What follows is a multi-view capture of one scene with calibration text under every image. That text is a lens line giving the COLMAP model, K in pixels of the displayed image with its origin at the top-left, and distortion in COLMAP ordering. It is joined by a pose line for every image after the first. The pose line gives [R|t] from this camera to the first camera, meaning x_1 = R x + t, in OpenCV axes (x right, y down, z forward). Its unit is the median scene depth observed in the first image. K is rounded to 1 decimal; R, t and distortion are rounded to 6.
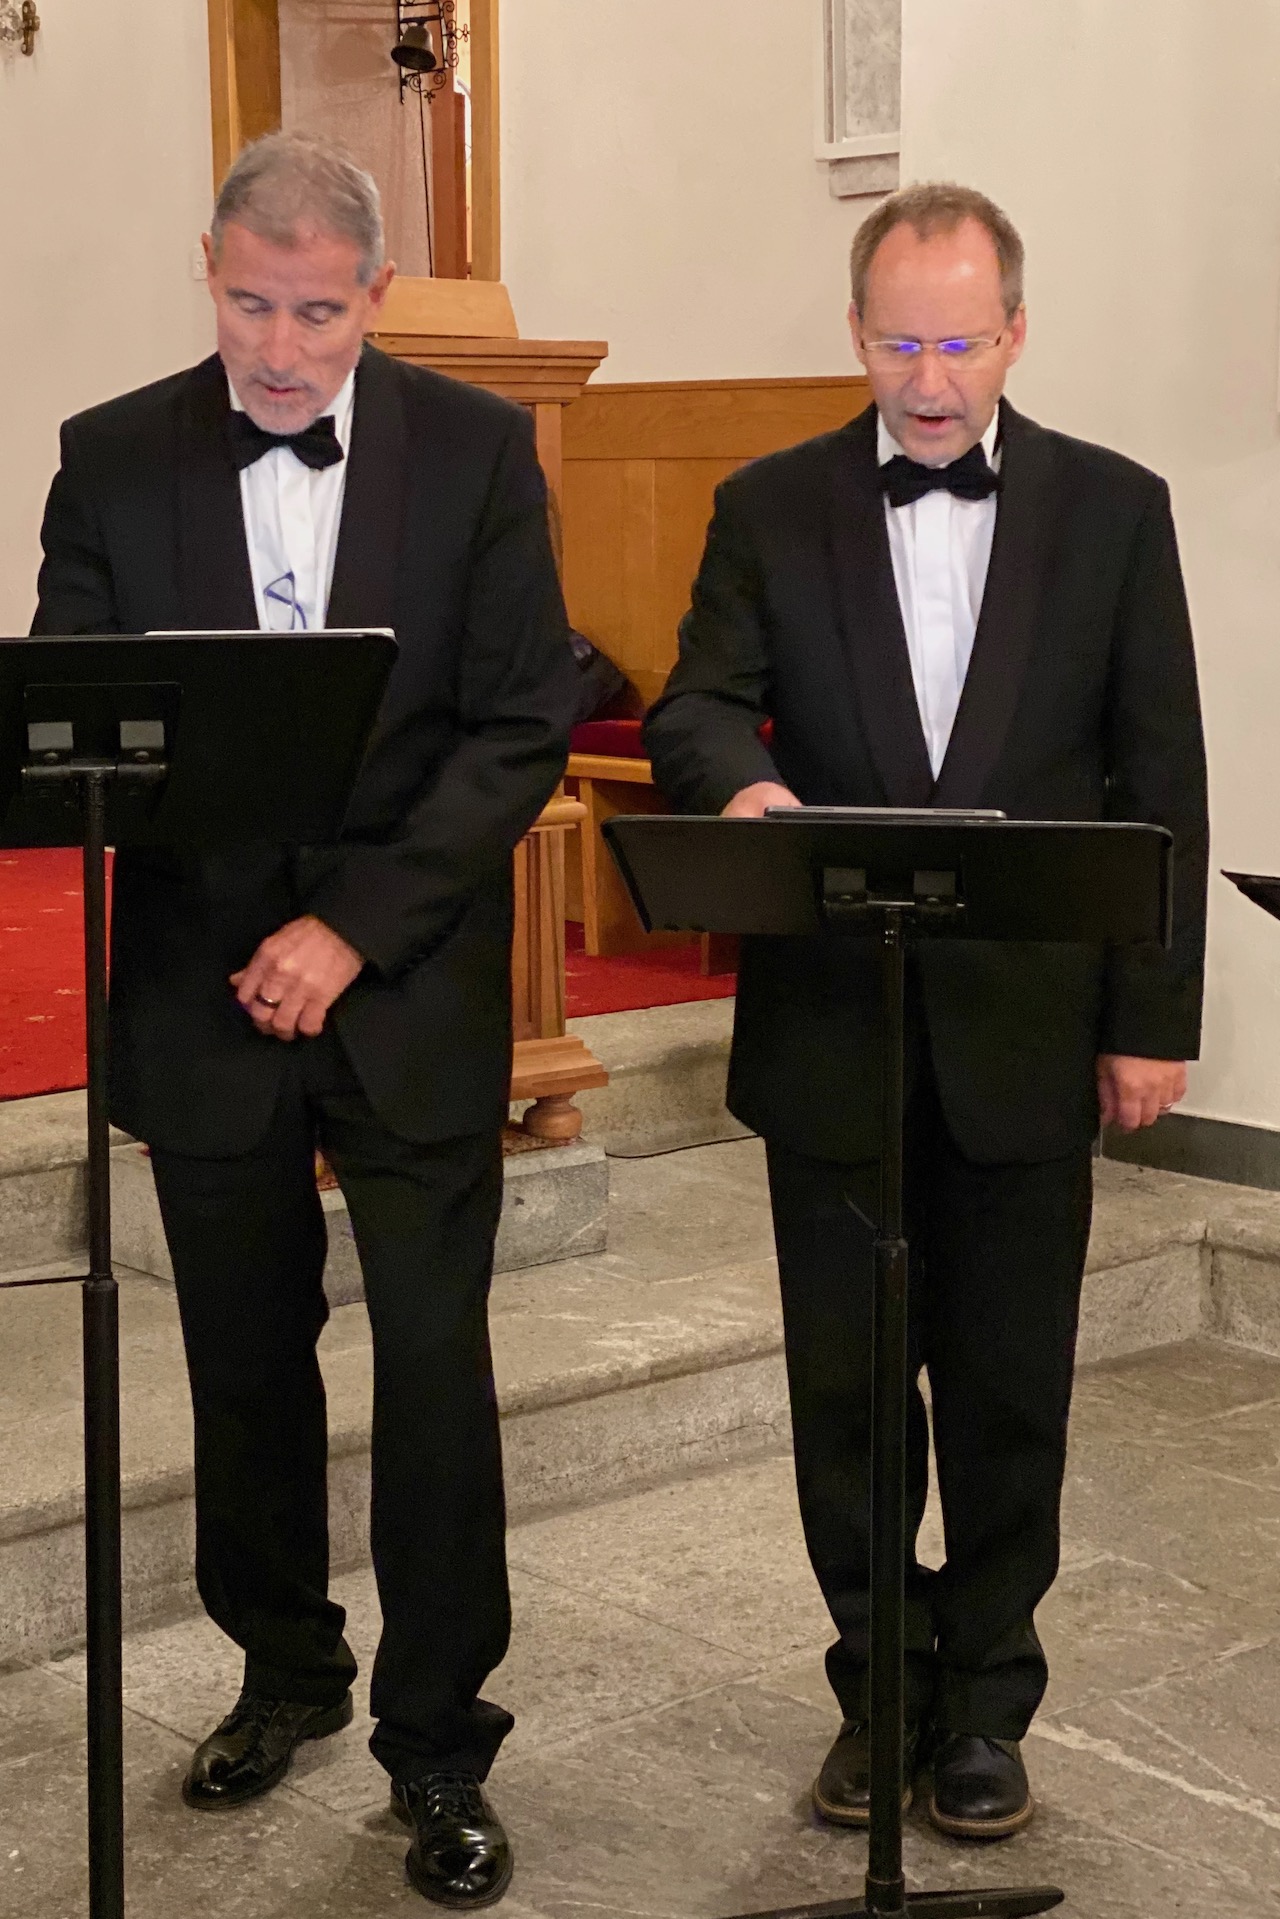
lens RADIAL K [[3428.6, 0, 560.9], [0, 3428.6, 958.0], [0, 0, 1]] dist [0.117820, 0.000000]
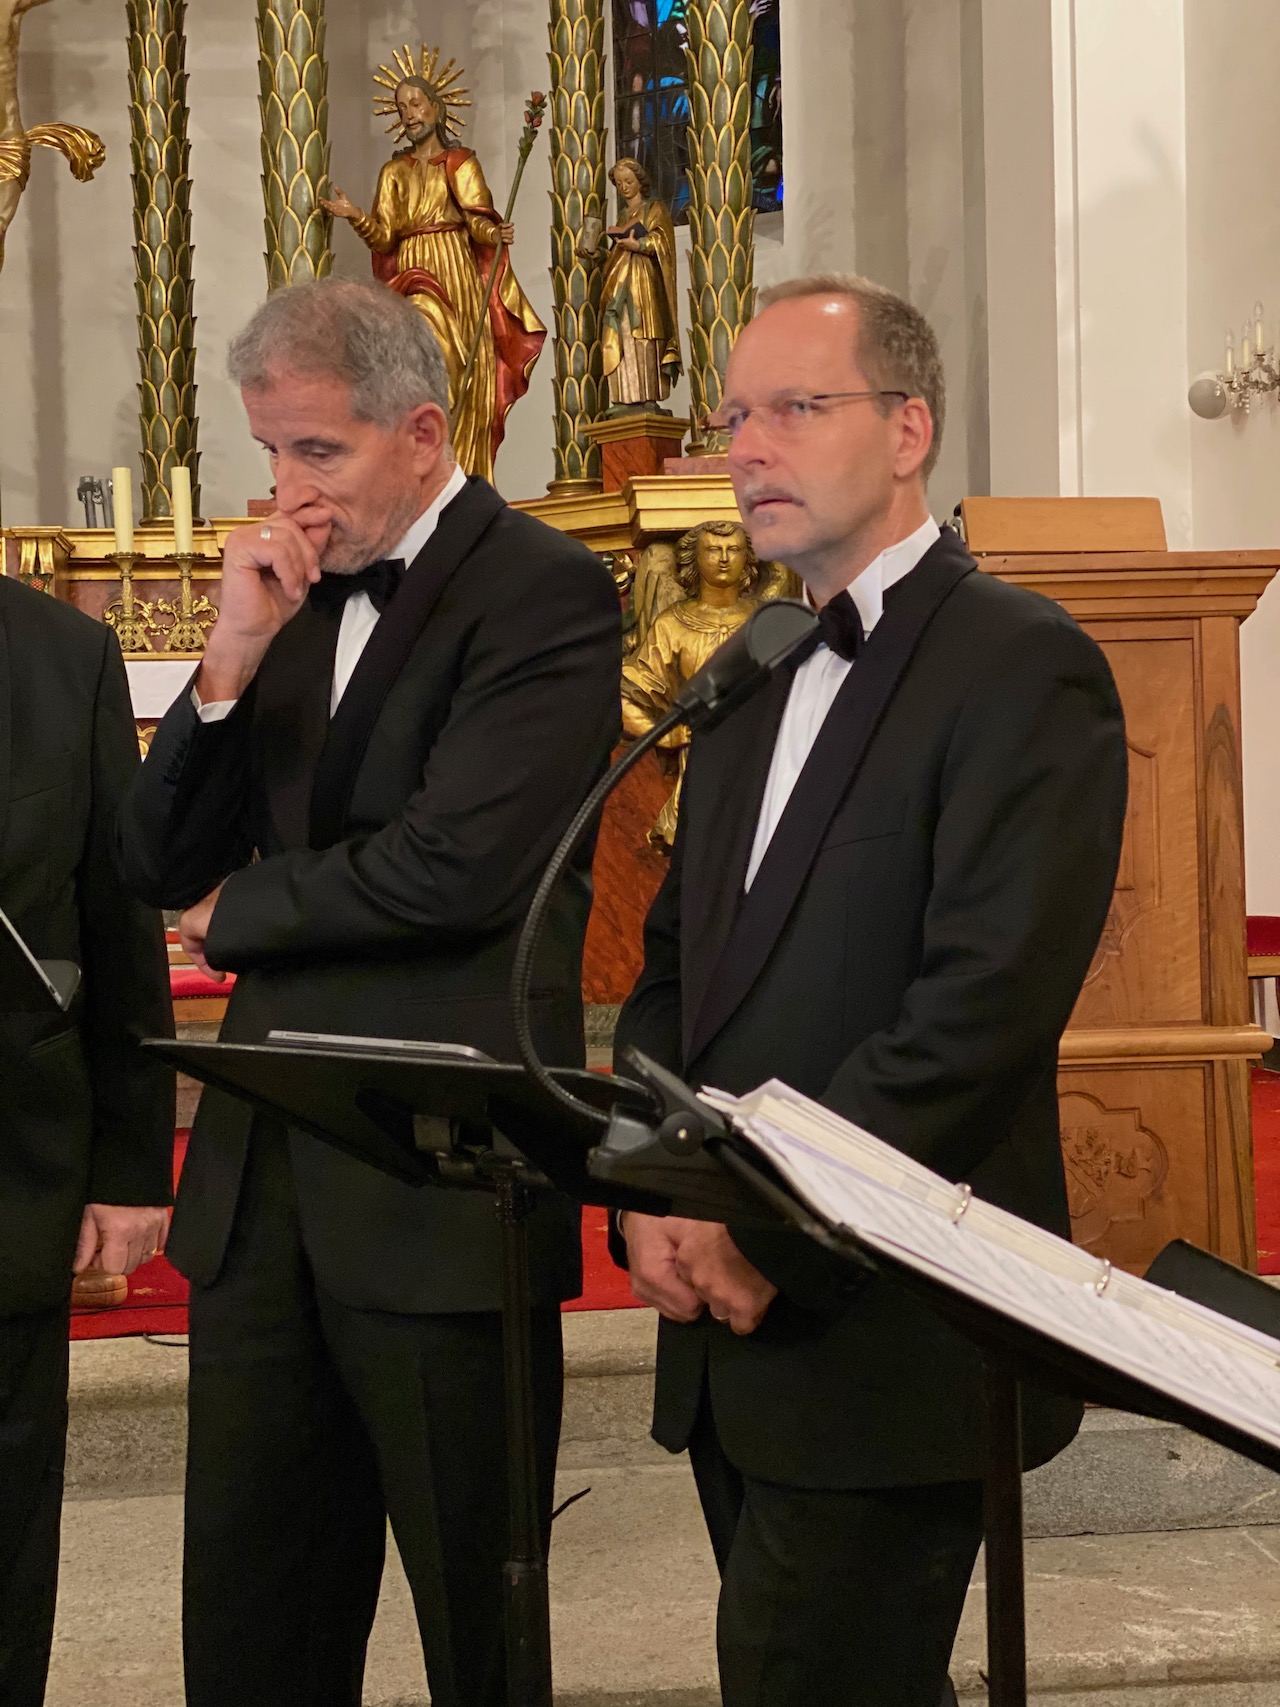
lens RADIAL K [[2555.5, 0, 651.0], [0, 2555.5, 851.6], [0, 0, 1]] dist [0.106603, 0.000000]
pose [[0.826856, -0.010054, -0.562324, 0.311993], [-0.060523, 0.992443, -0.106738, -0.010145], [0.559148, 0.122290, 0.819999, 0.375934]]
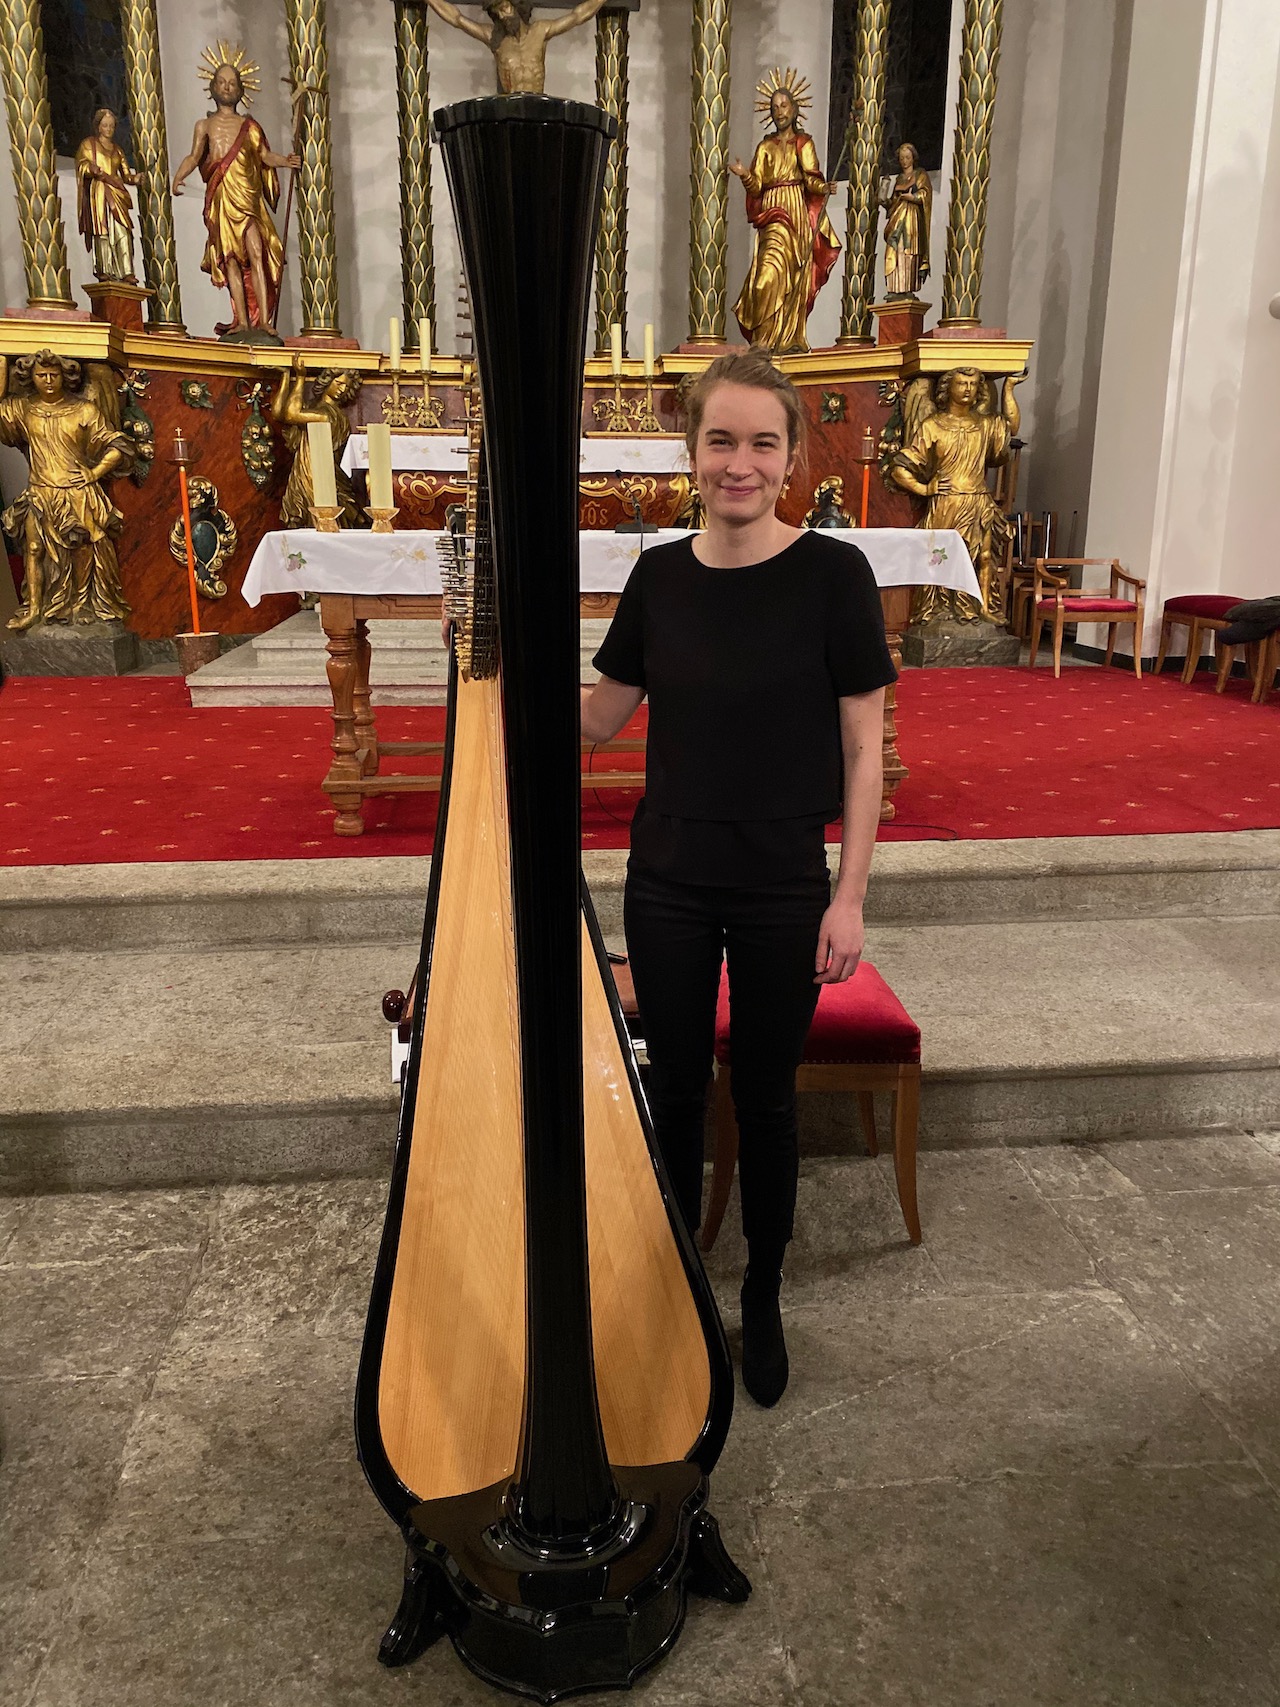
lens RADIAL K [[1306.8, 0, 631.0], [0, 1306.8, 839.1], [0, 0, 1]] dist [0.036239, -0.035673]
pose [[0.827034, 0.147674, -0.542409, -0.054067], [-0.089327, 0.987142, 0.132554, -0.028959], [0.555010, -0.061175, 0.829591, 0.171111]]
